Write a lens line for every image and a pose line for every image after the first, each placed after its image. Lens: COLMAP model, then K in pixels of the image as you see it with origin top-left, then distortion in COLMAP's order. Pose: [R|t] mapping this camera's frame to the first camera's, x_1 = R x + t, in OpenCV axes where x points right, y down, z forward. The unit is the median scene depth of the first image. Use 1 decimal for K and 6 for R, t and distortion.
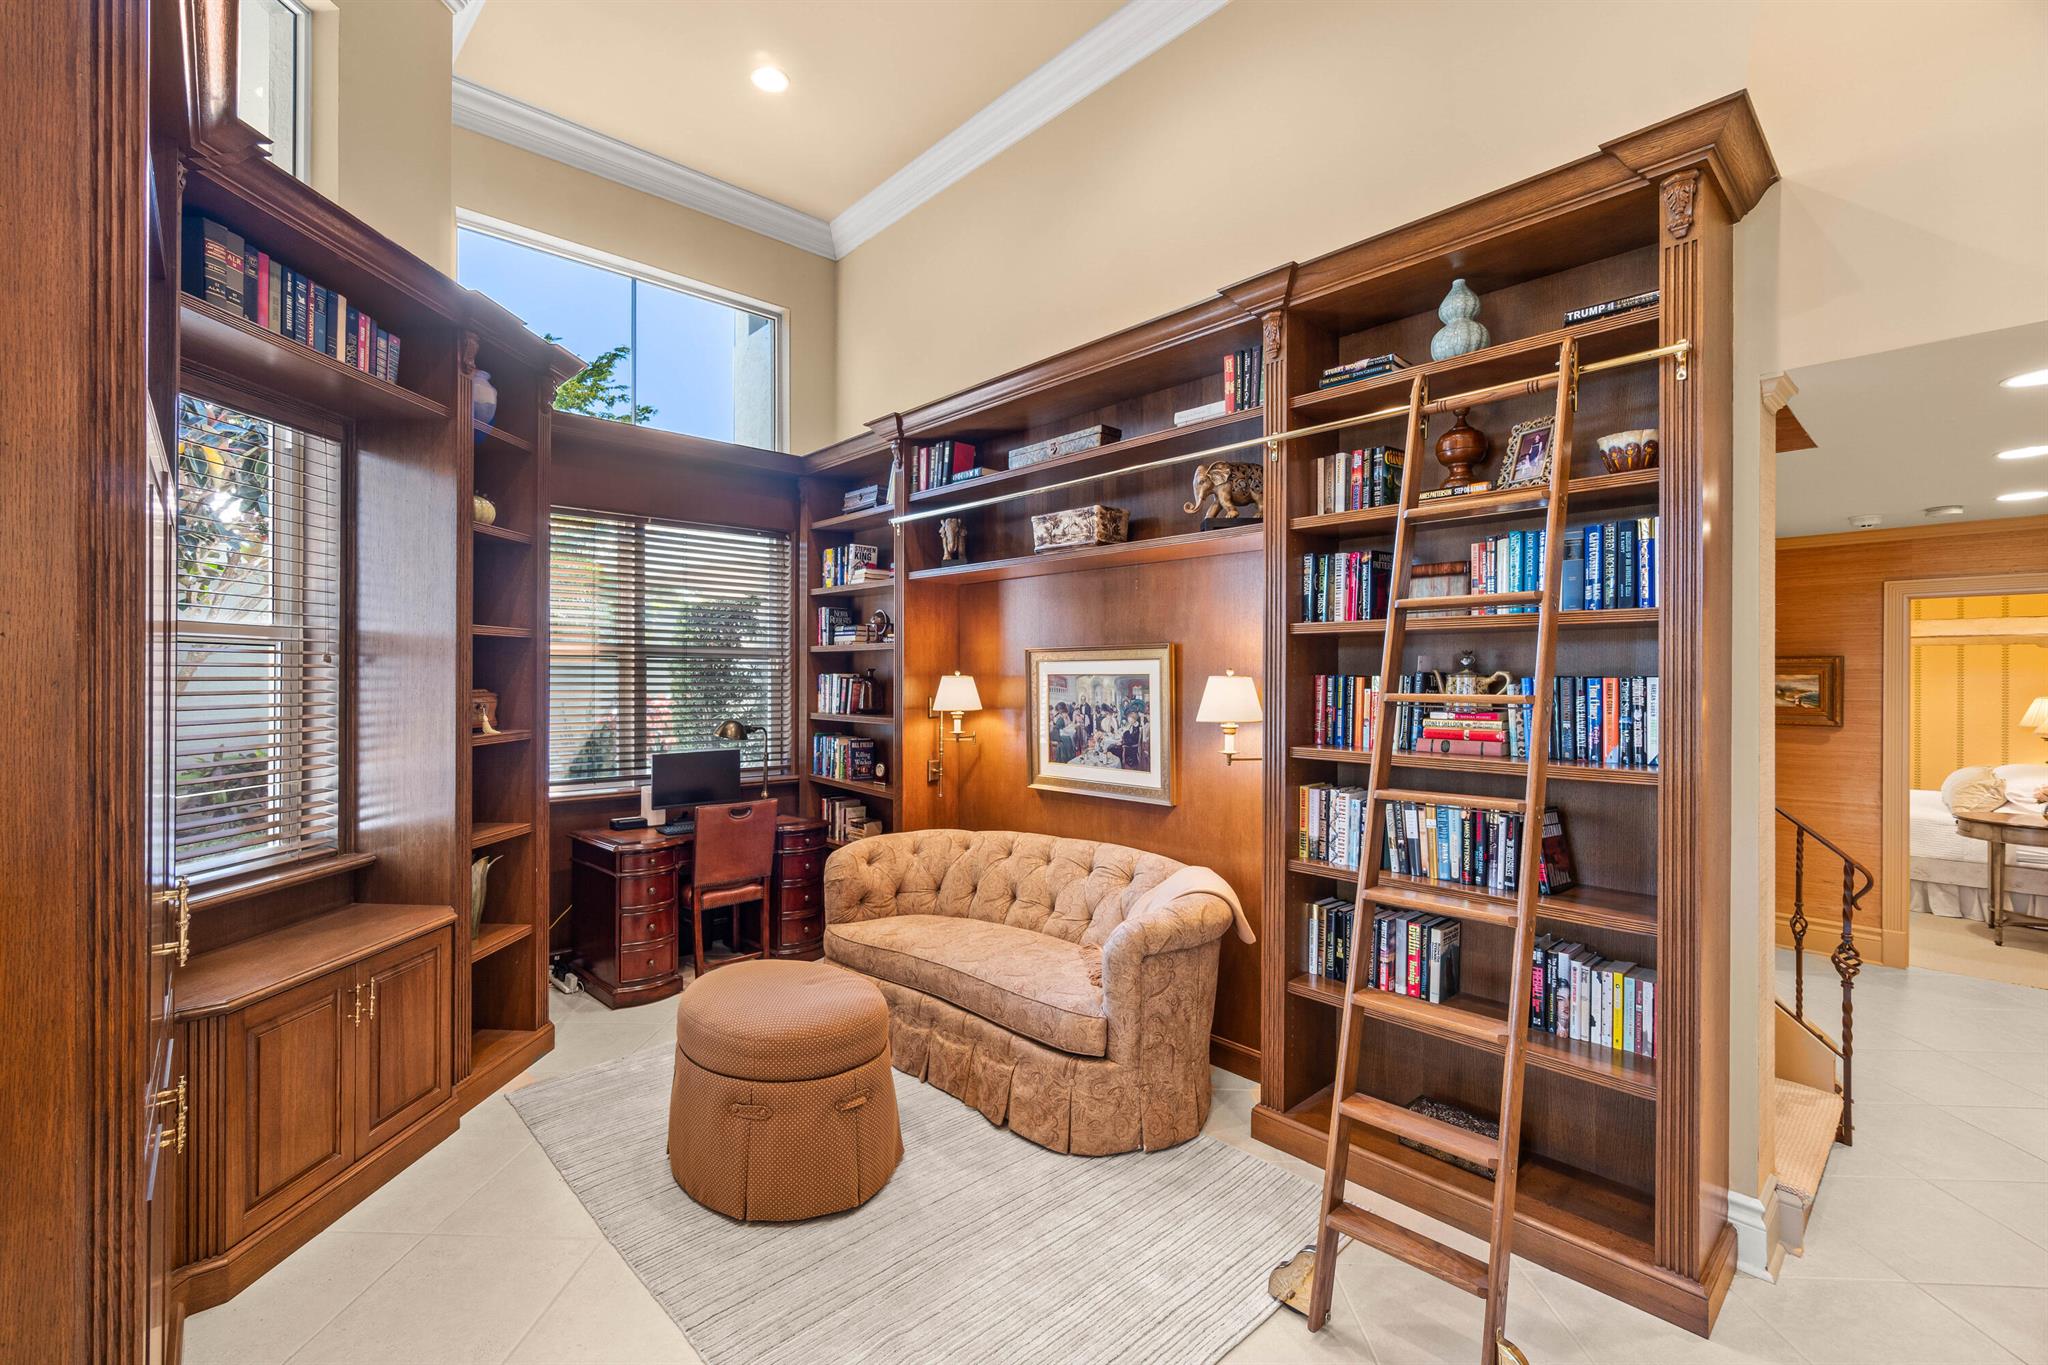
lens RADIAL K [[875.4, 0, 1029.8], [0, 875.4, 672.8], [0, 0, 1]] dist [0.000413, 0.000310]
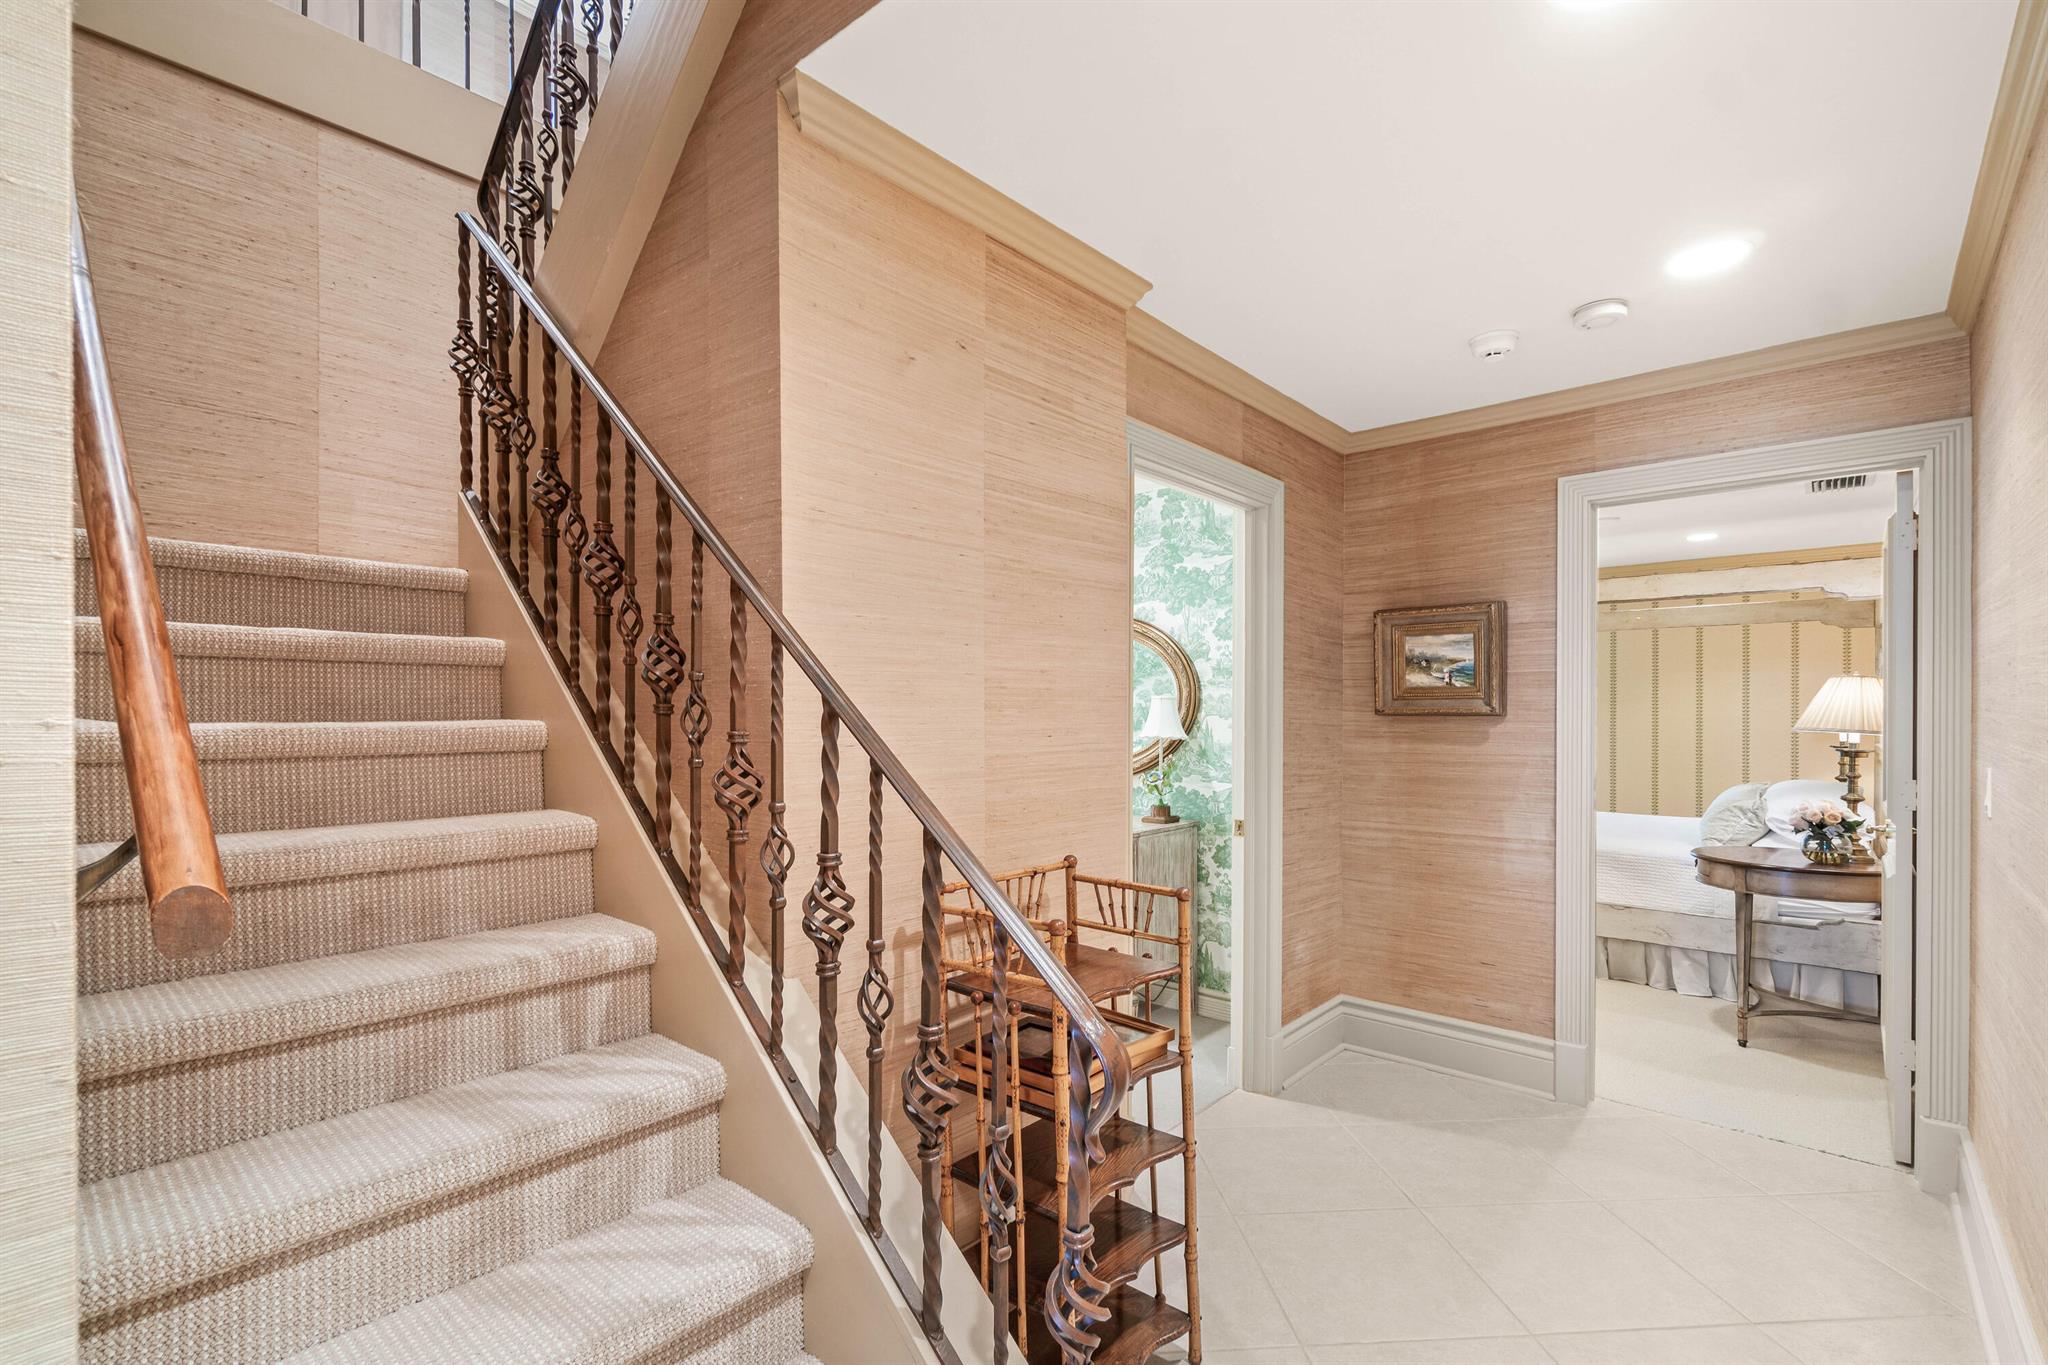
lens RADIAL K [[937.4, 0, 1026.8], [0, 937.4, 709.8], [0, 0, 1]] dist [-0.001023, -0.000085]
pose [[0.993604, -0.001051, 0.112917, 0.467719], [0.000812, 0.999997, 0.002168, 0.050822], [-0.112919, -0.002062, 0.993602, 0.341110]]
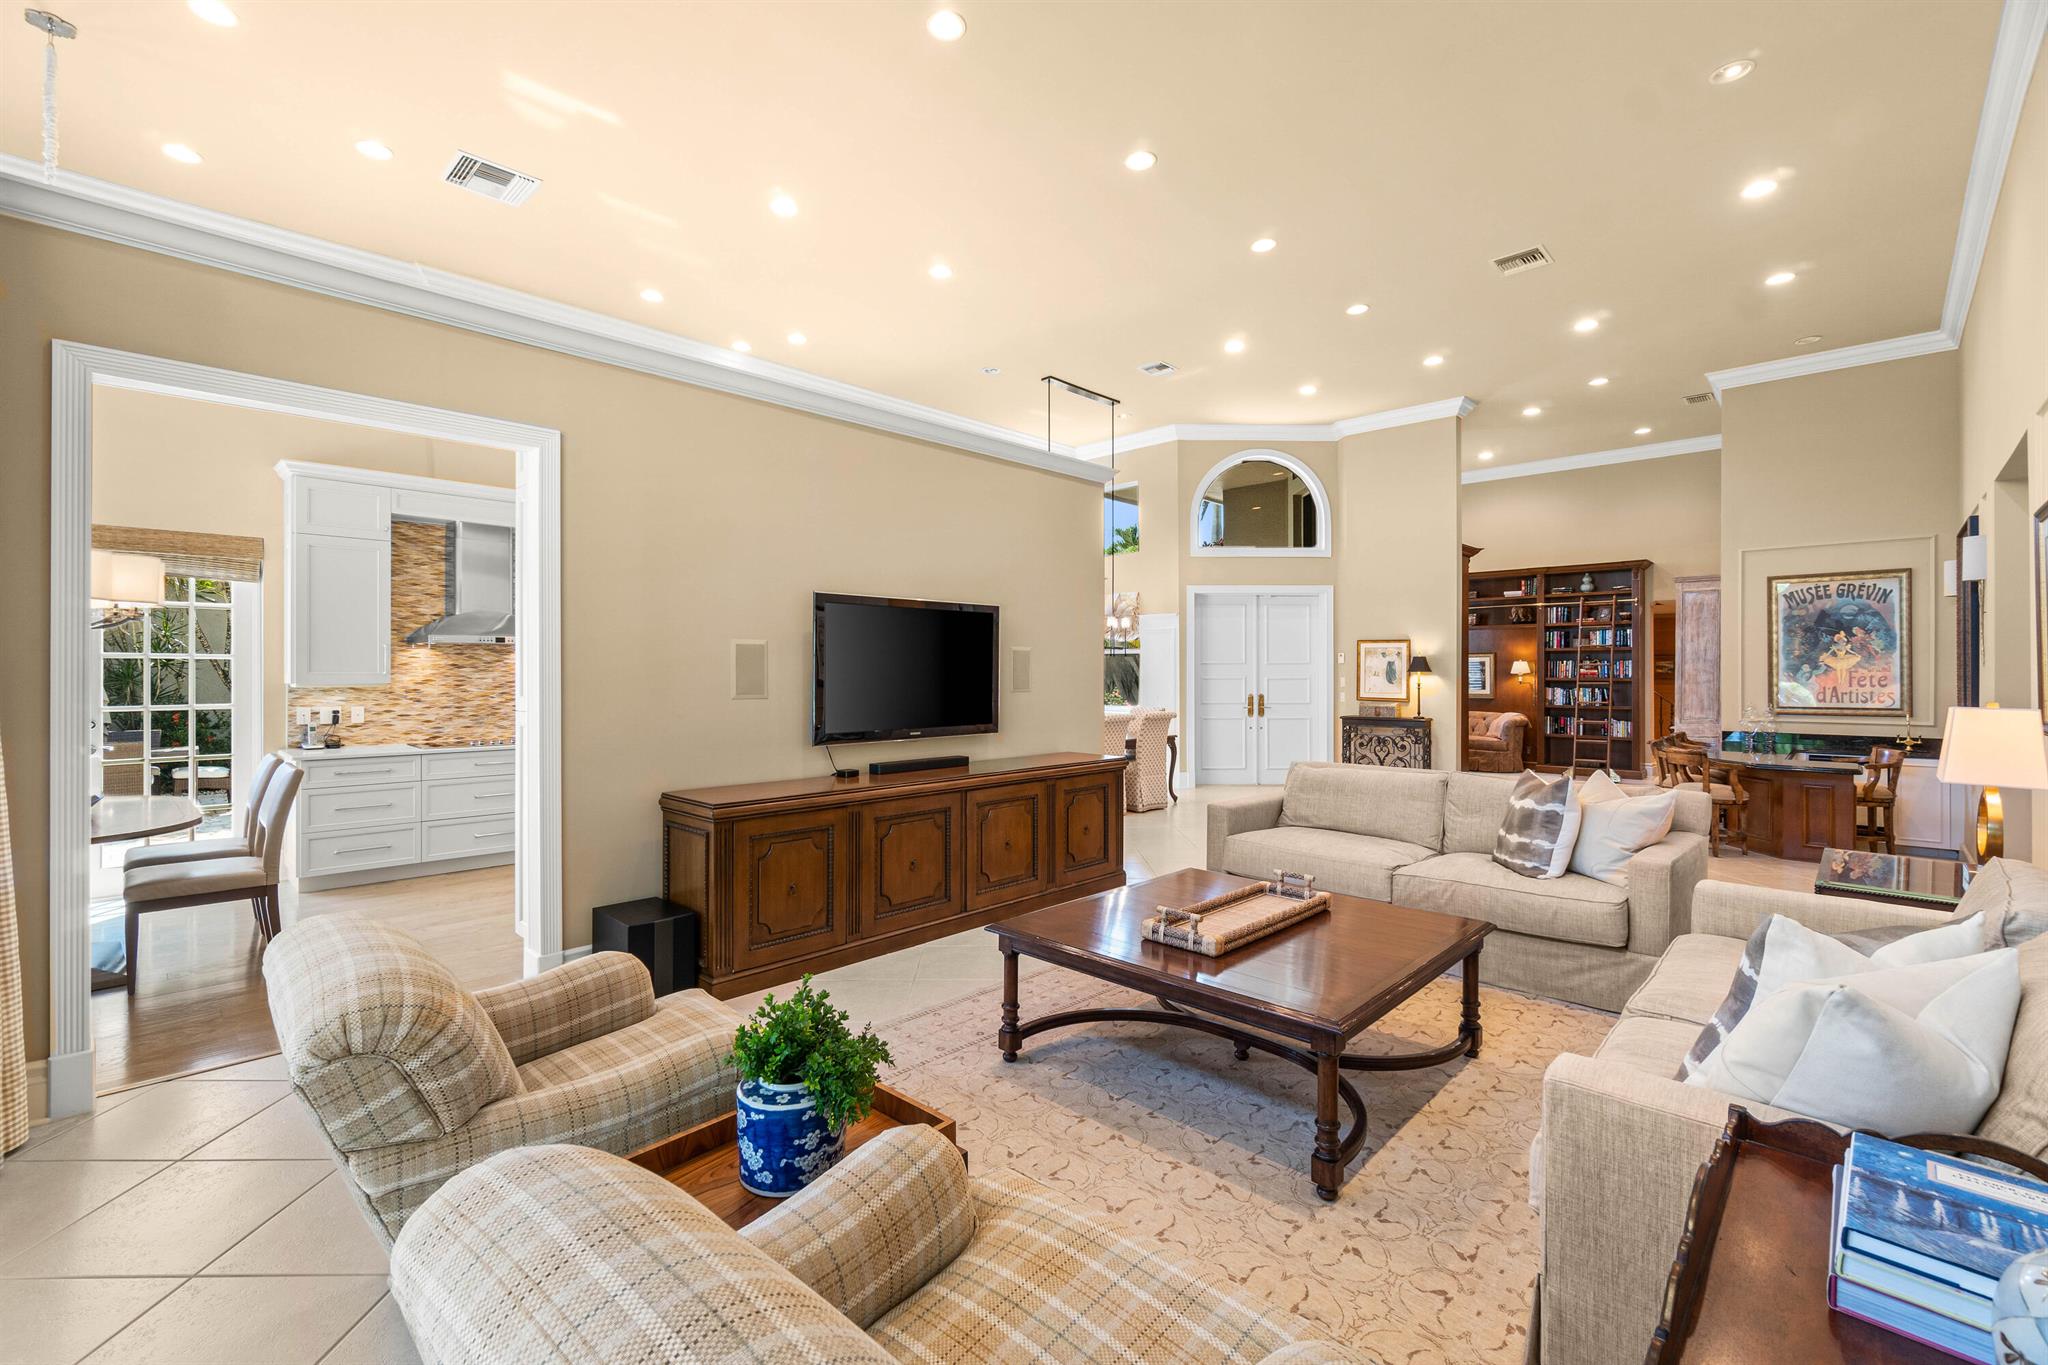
lens RADIAL K [[875.4, 0, 1029.8], [0, 875.4, 672.8], [0, 0, 1]] dist [0.000413, 0.000310]
pose [[0.996768, -0.001671, 0.080315, -3.319000], [0.001607, 0.999998, 0.000861, 0.070758], [-0.080316, -0.000730, 0.996769, -3.970349]]
